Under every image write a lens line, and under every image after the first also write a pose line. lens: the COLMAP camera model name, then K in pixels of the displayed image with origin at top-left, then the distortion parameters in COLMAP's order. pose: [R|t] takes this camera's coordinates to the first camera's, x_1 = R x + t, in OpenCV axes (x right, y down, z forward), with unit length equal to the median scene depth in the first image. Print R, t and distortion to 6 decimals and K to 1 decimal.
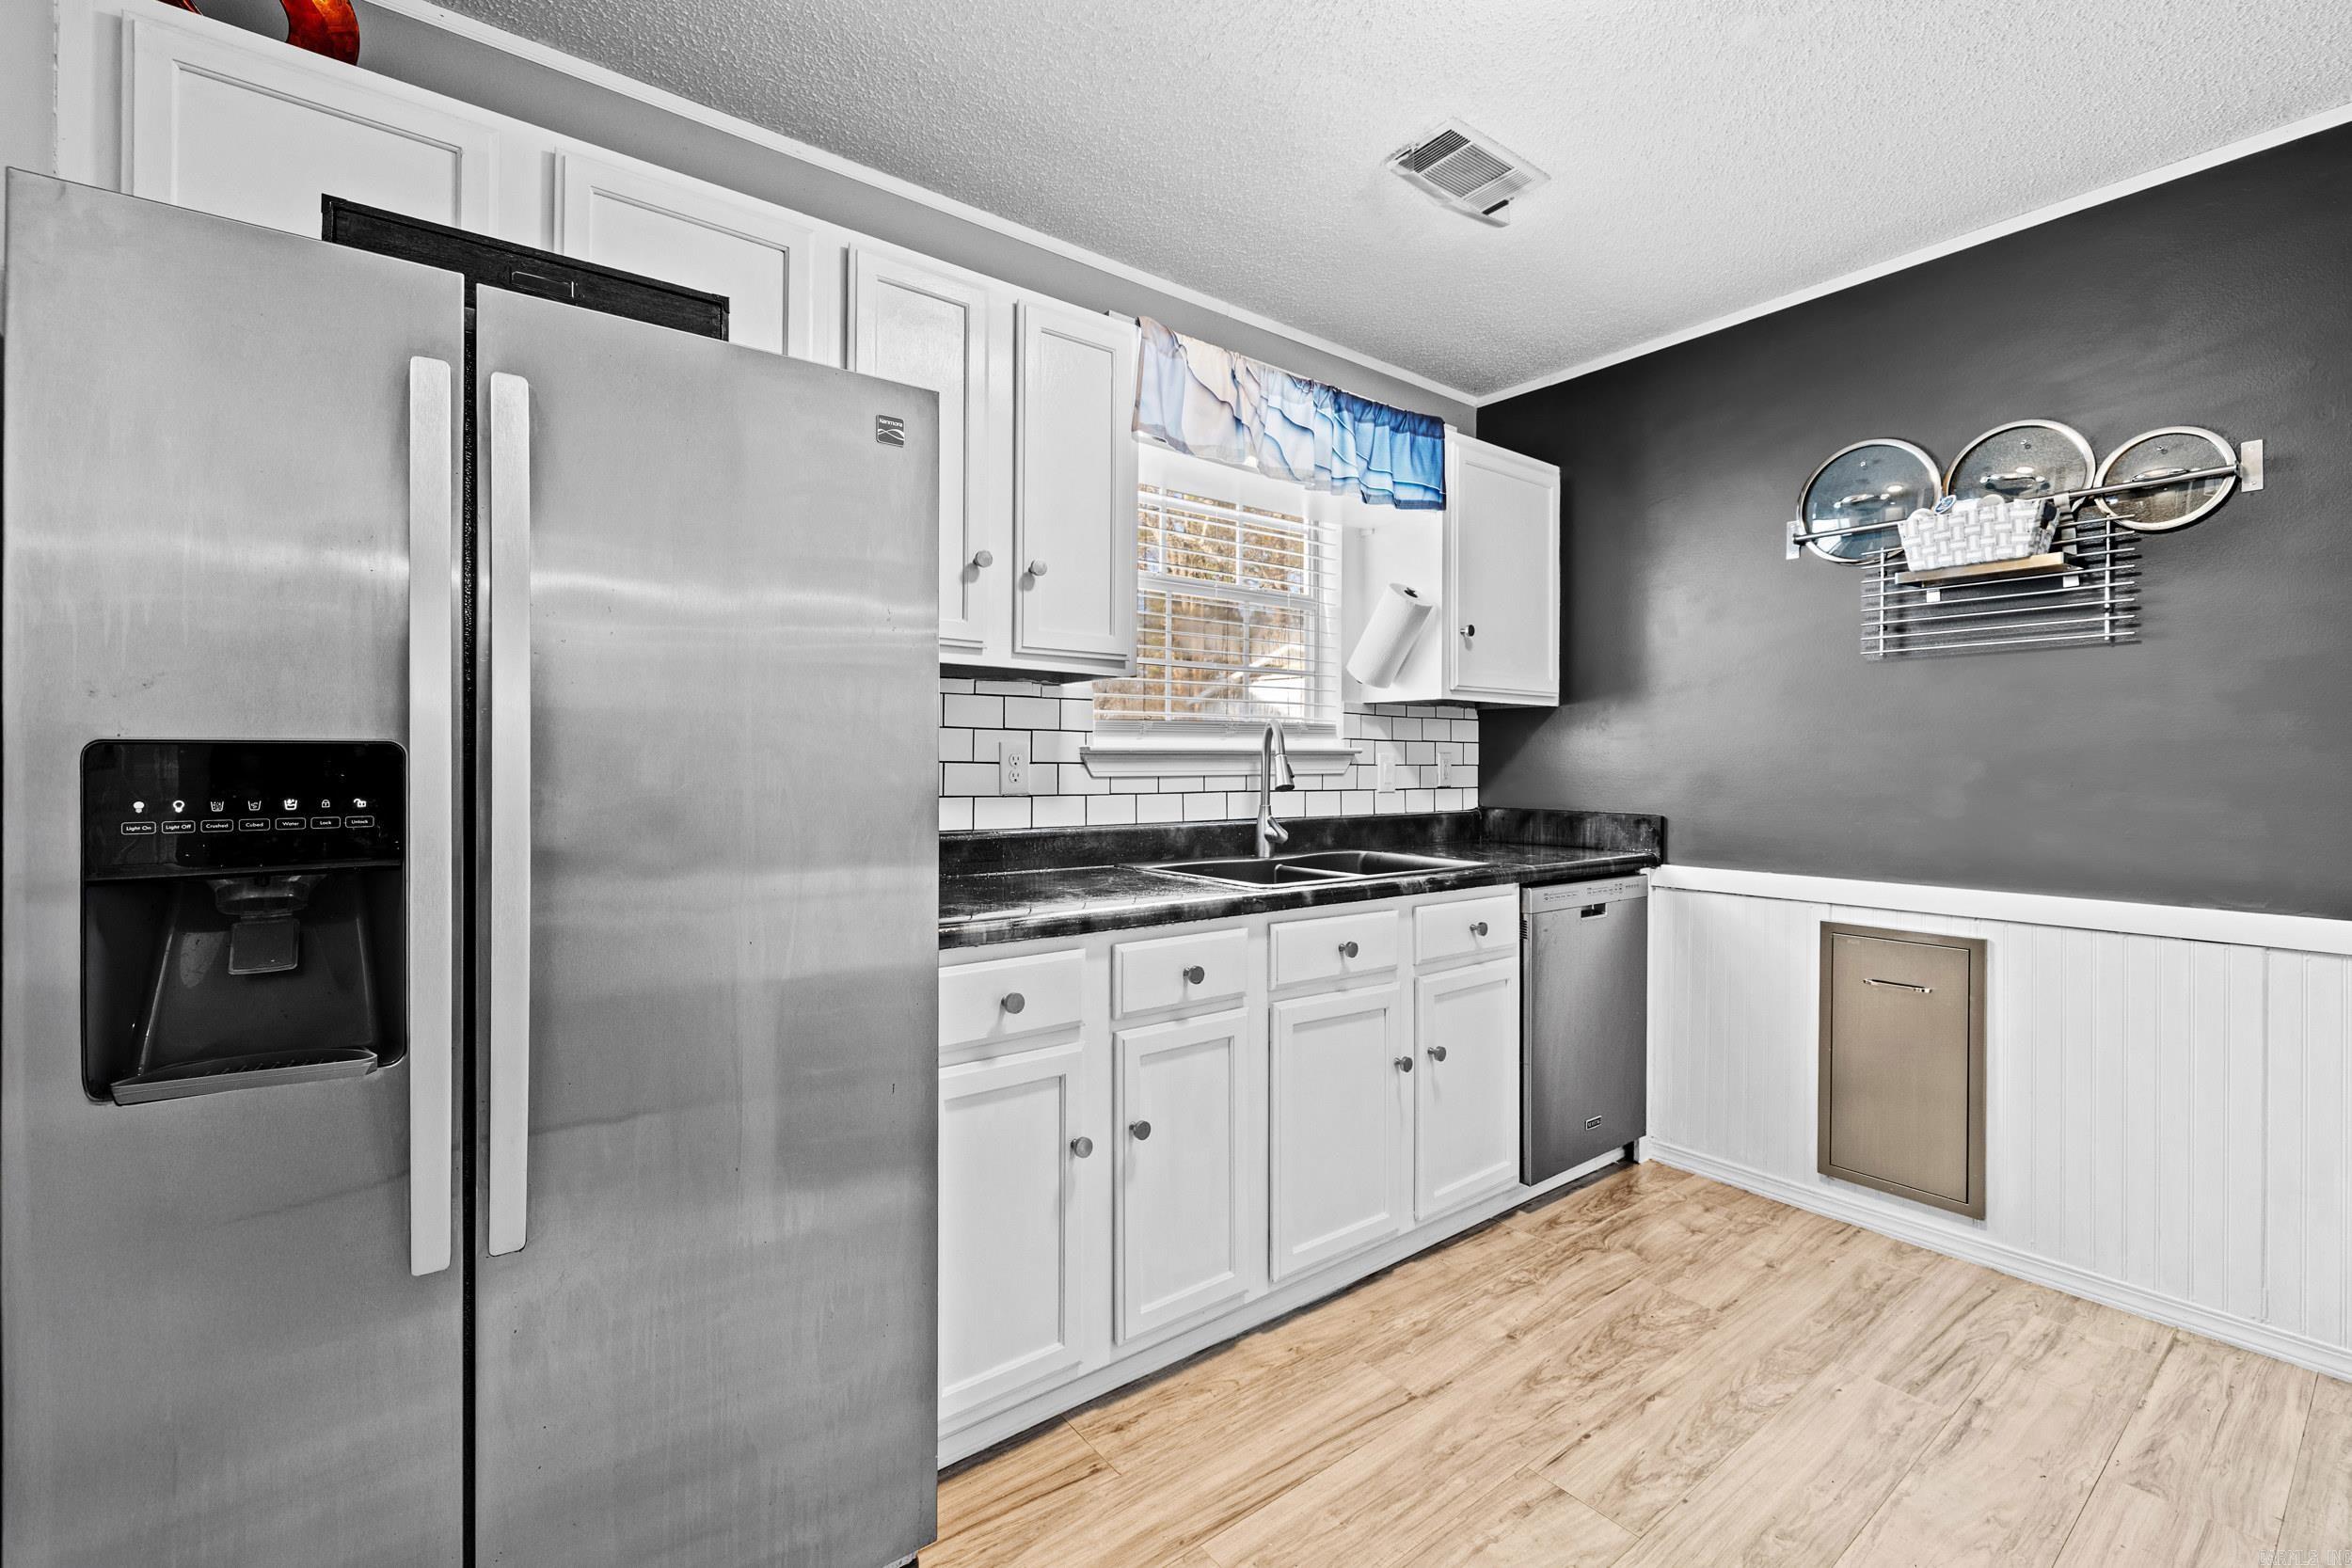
lens RADIAL K [[1003.2, 0, 1160.2], [0, 1003.2, 759.6], [0, 0, 1]] dist [0.002475, -0.000146]
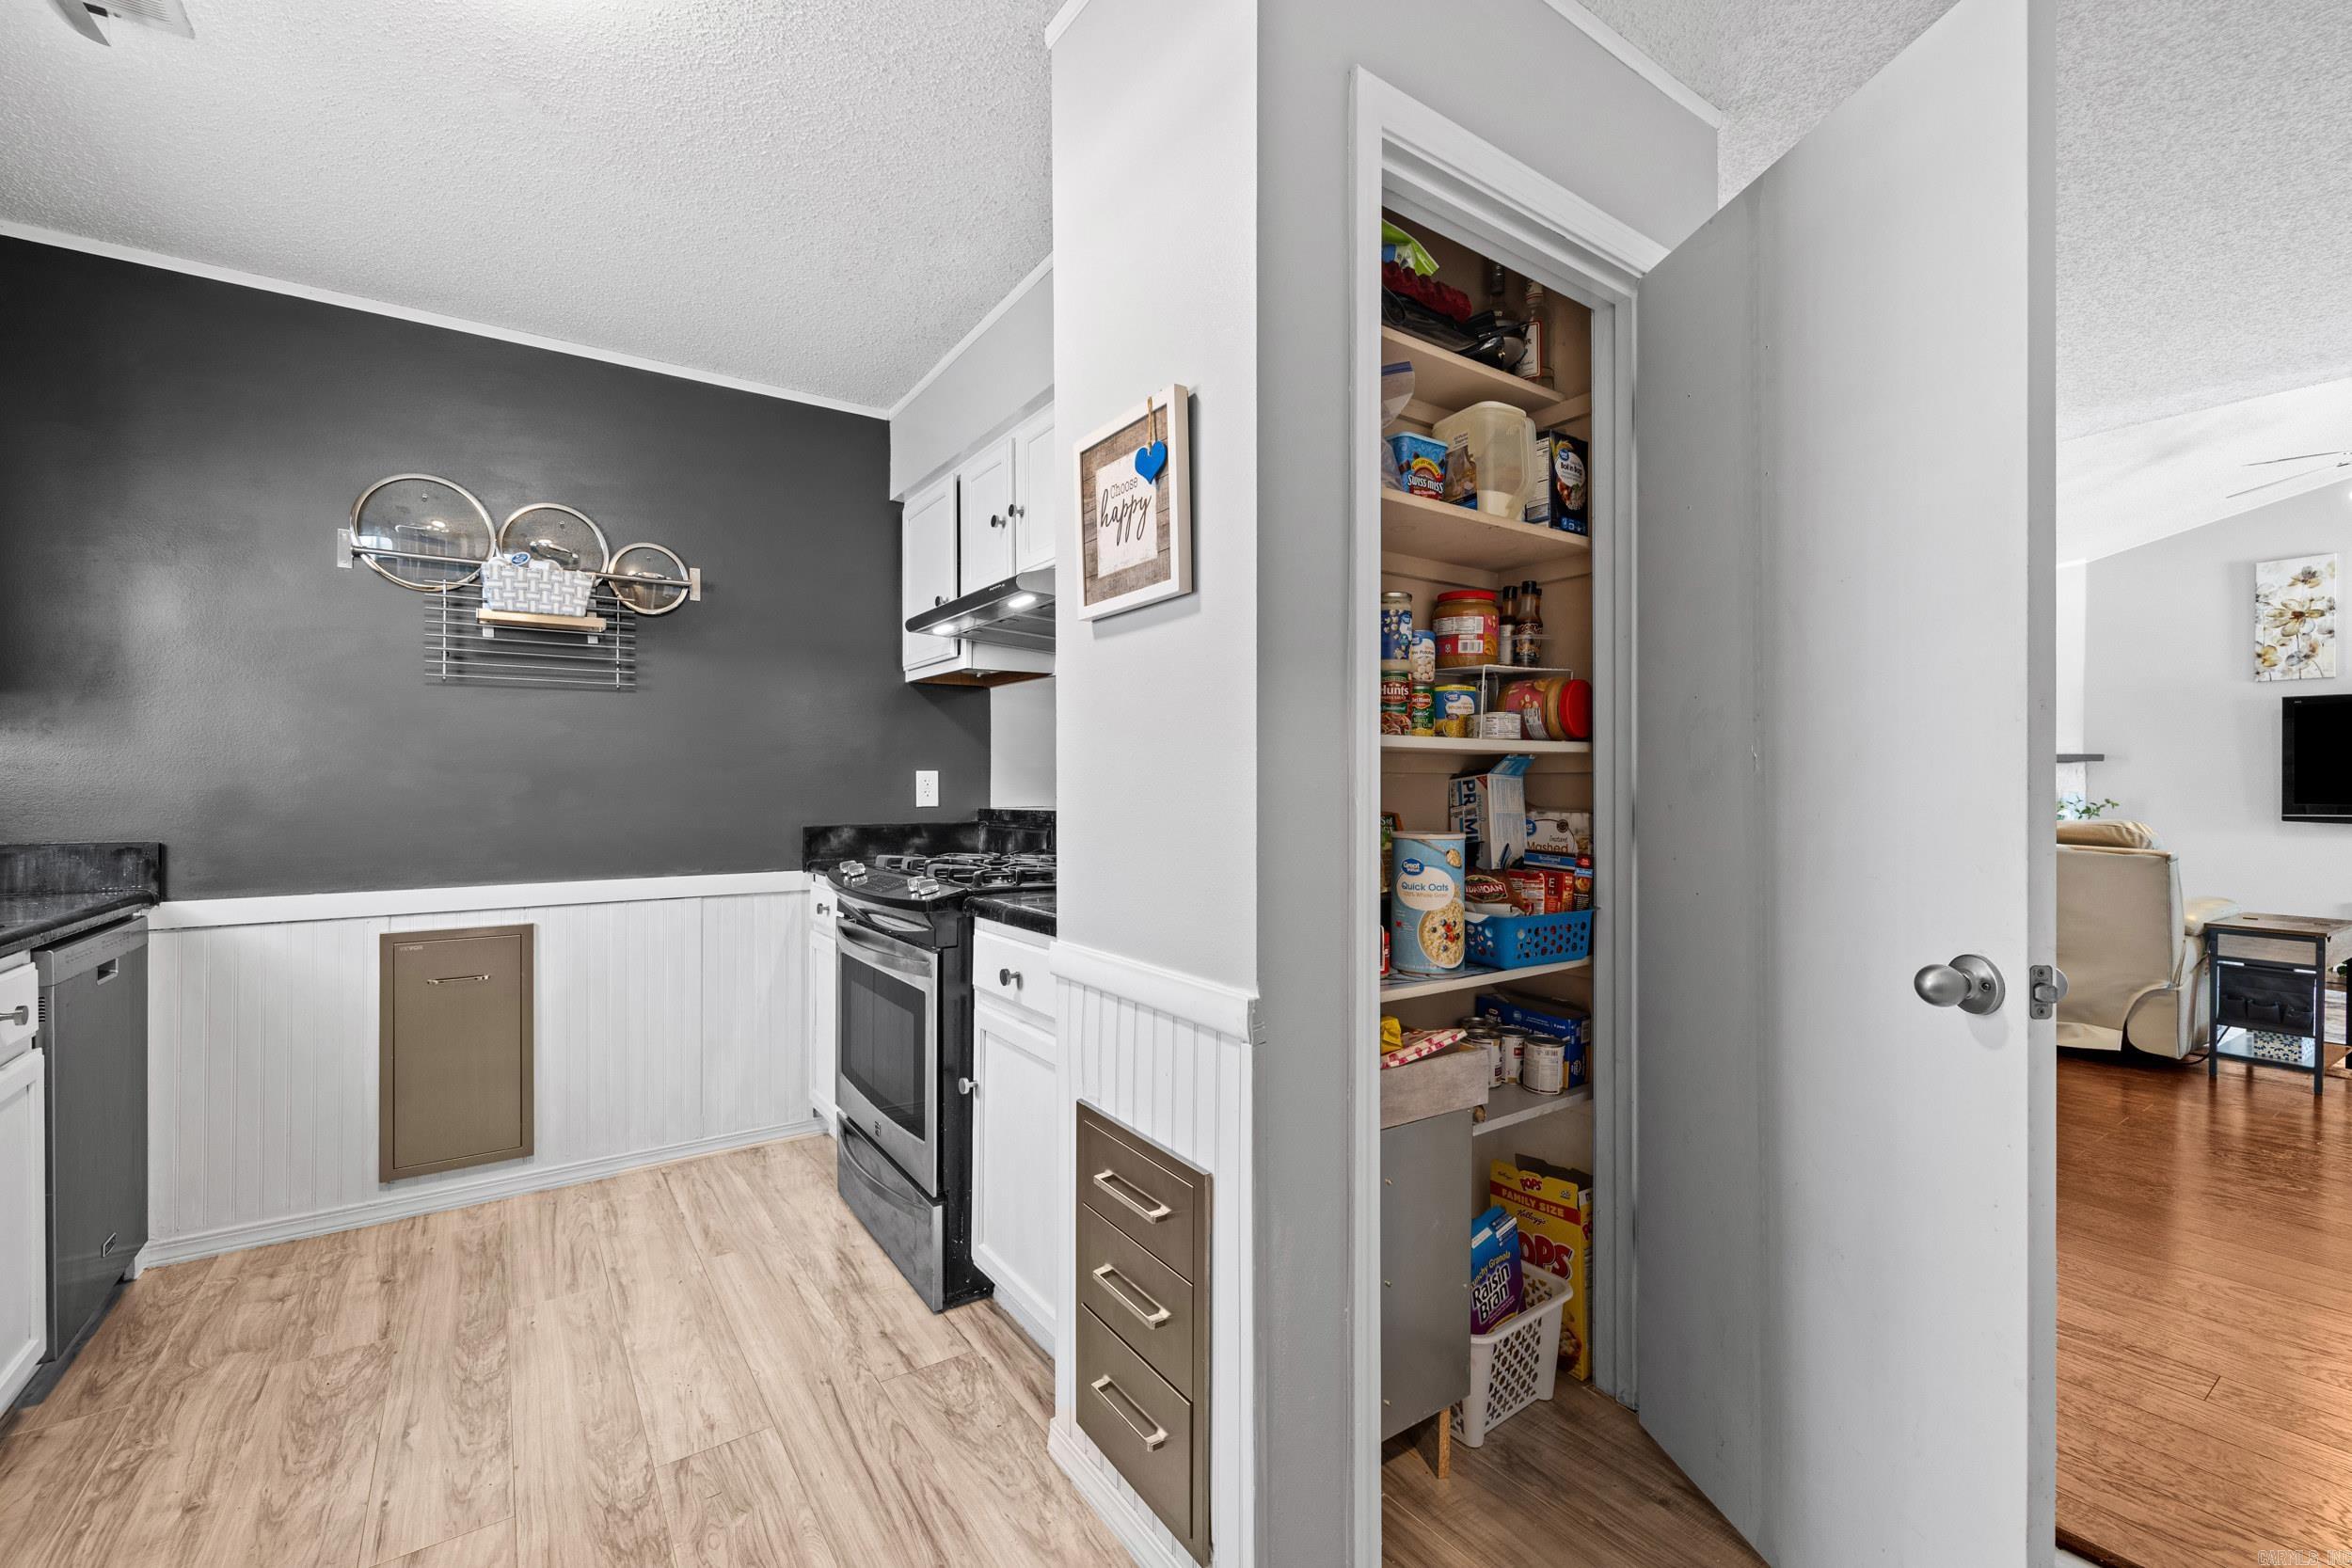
lens RADIAL K [[1003.2, 0, 1163.4], [0, 1003.2, 791.8], [0, 0, 1]] dist [0.002475, -0.000146]
pose [[0.043147, -0.011344, 0.999004, -0.361912], [-0.002589, 0.999931, 0.011467, 0.004053], [-0.999065, -0.003081, 0.043115, 0.192209]]
